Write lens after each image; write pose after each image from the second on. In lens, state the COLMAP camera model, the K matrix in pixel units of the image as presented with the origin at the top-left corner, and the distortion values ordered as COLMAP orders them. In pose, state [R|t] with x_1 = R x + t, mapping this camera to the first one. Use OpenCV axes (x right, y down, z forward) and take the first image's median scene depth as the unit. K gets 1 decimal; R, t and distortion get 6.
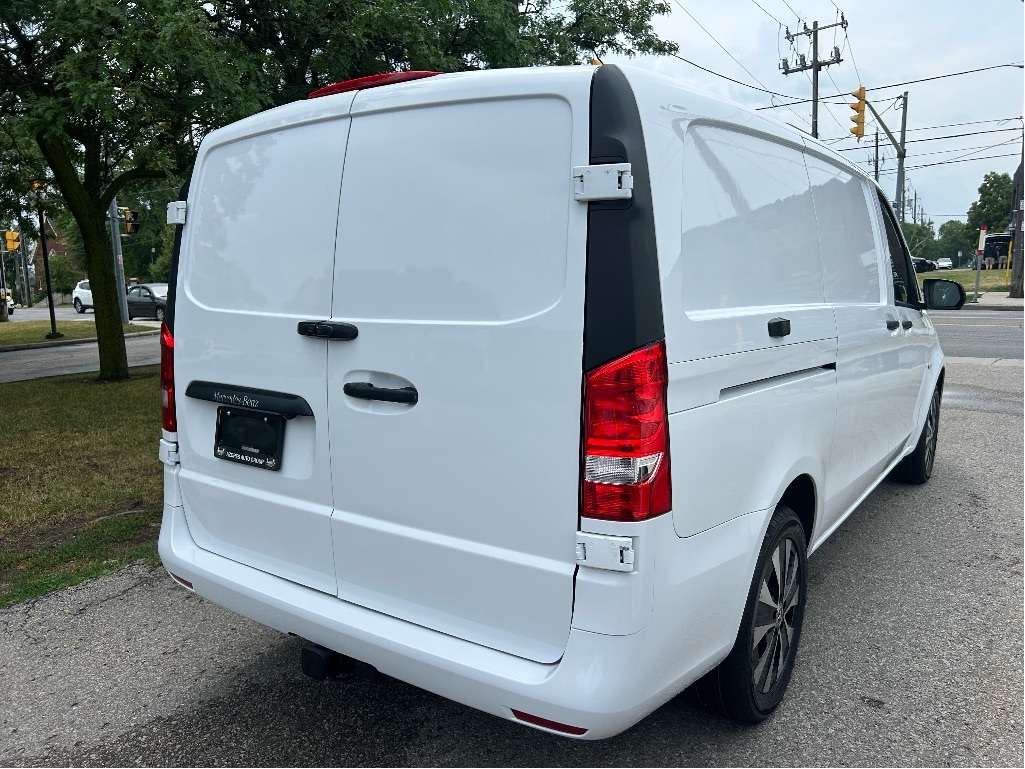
lens RADIAL K [[772.3, 0, 519.1], [0, 772.3, 392.9], [0, 0, 1]] dist [0.044618, -0.052088]
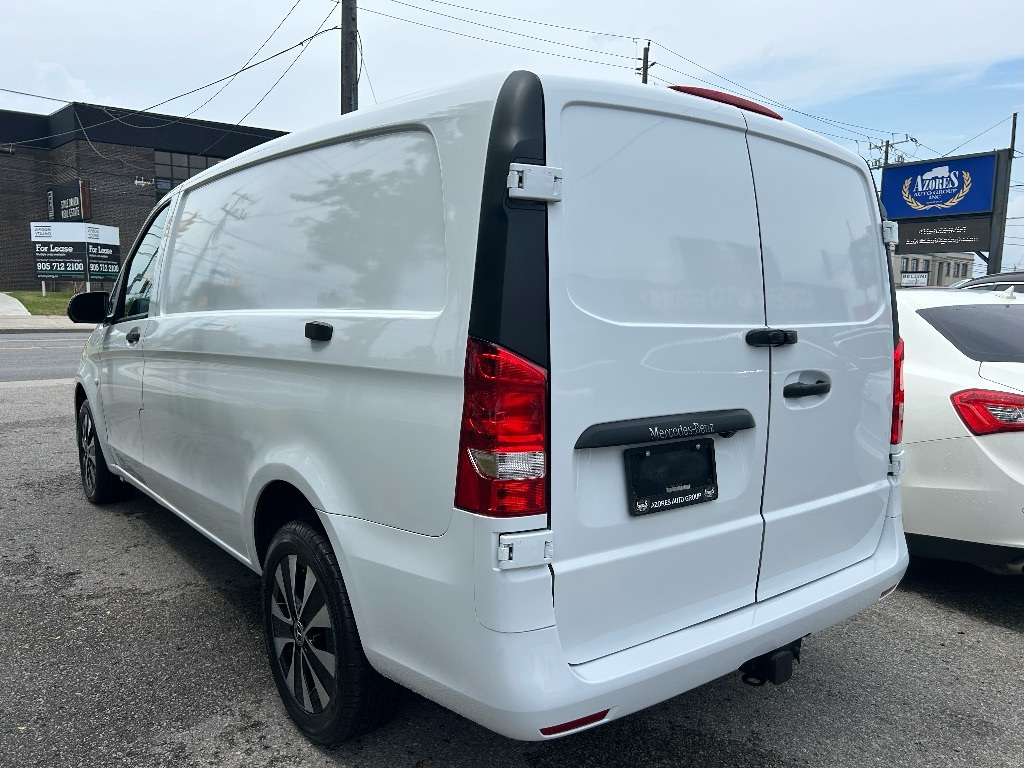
lens RADIAL K [[772.3, 0, 519.1], [0, 772.3, 392.9], [0, 0, 1]] dist [0.044618, -0.052088]
pose [[0.304781, -0.107282, 0.946361, -1.317043], [0.128647, 0.989167, 0.070703, -0.123255], [-0.943694, 0.100198, 0.315280, 0.992817]]
